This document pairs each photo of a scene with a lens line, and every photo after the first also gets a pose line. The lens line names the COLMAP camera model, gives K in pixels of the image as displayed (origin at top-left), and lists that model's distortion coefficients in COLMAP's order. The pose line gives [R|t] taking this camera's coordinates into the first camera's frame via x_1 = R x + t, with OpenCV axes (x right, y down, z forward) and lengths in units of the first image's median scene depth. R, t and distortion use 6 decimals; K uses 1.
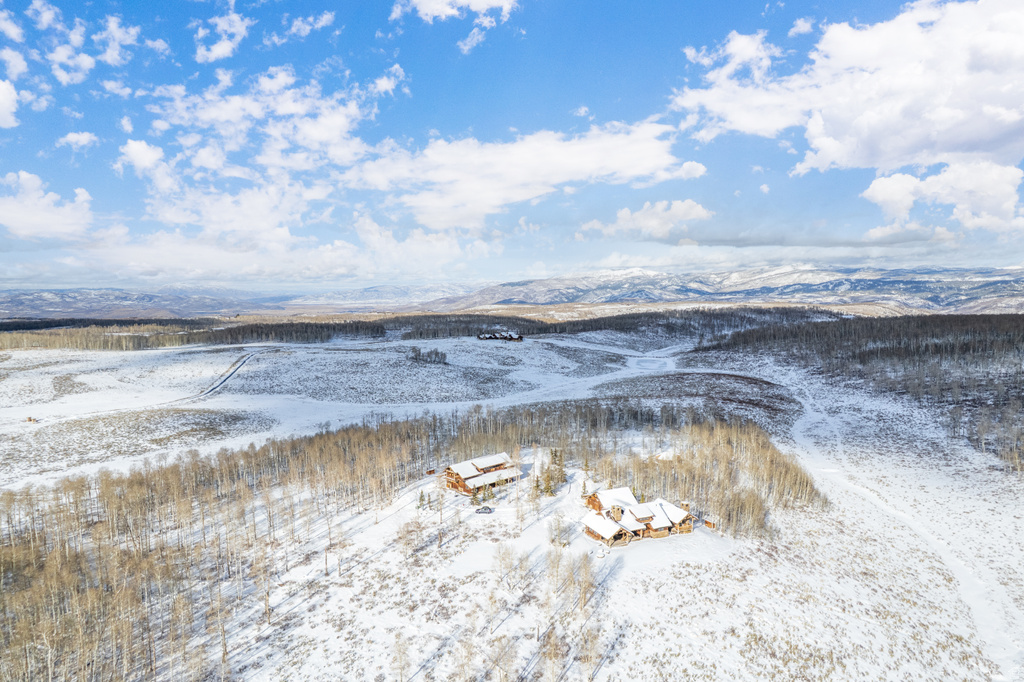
lens RADIAL K [[659.0, 0, 513.9], [0, 659.0, 342.2], [0, 0, 1]] dist [-0.080157, 0.072495]
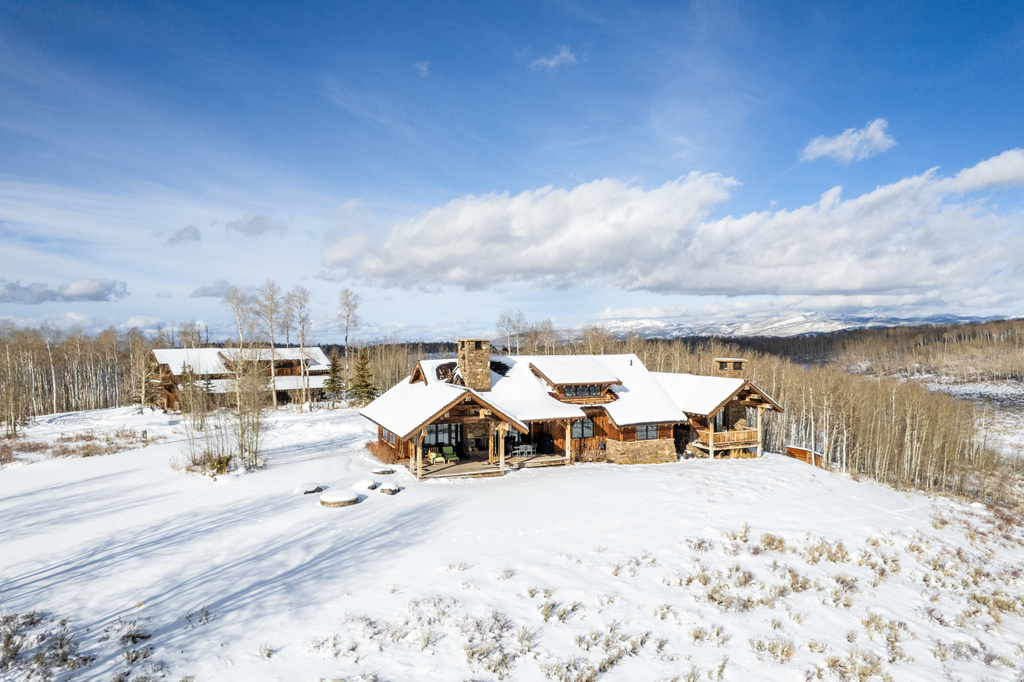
lens RADIAL K [[659.0, 0, 513.9], [0, 659.0, 342.2], [0, 0, 1]] dist [-0.080157, 0.072495]
pose [[0.999853, -0.005204, -0.016319, 0.168750], [0.003840, 0.996581, -0.082538, 0.260732], [0.016693, 0.082463, 0.996454, 0.700234]]
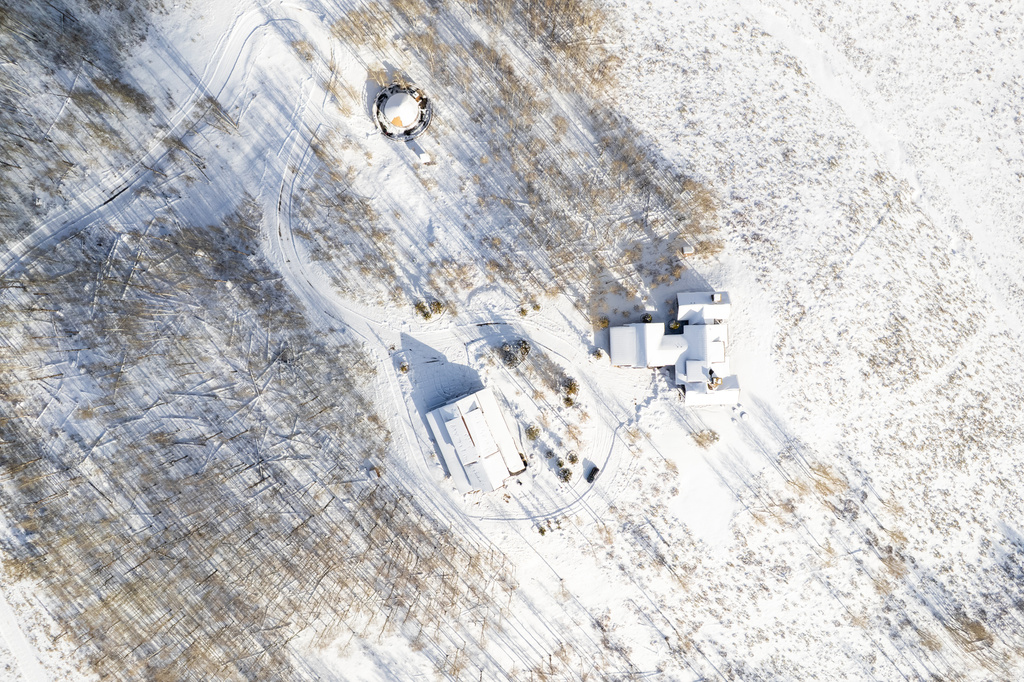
lens RADIAL K [[659.0, 0, 513.9], [0, 659.0, 342.2], [0, 0, 1]] dist [-0.080157, 0.072495]
pose [[0.371496, -0.927756, -0.035480, 0.126910], [0.073457, -0.008725, 0.997260, -0.711455], [-0.925524, -0.373084, 0.064909, 1.183789]]
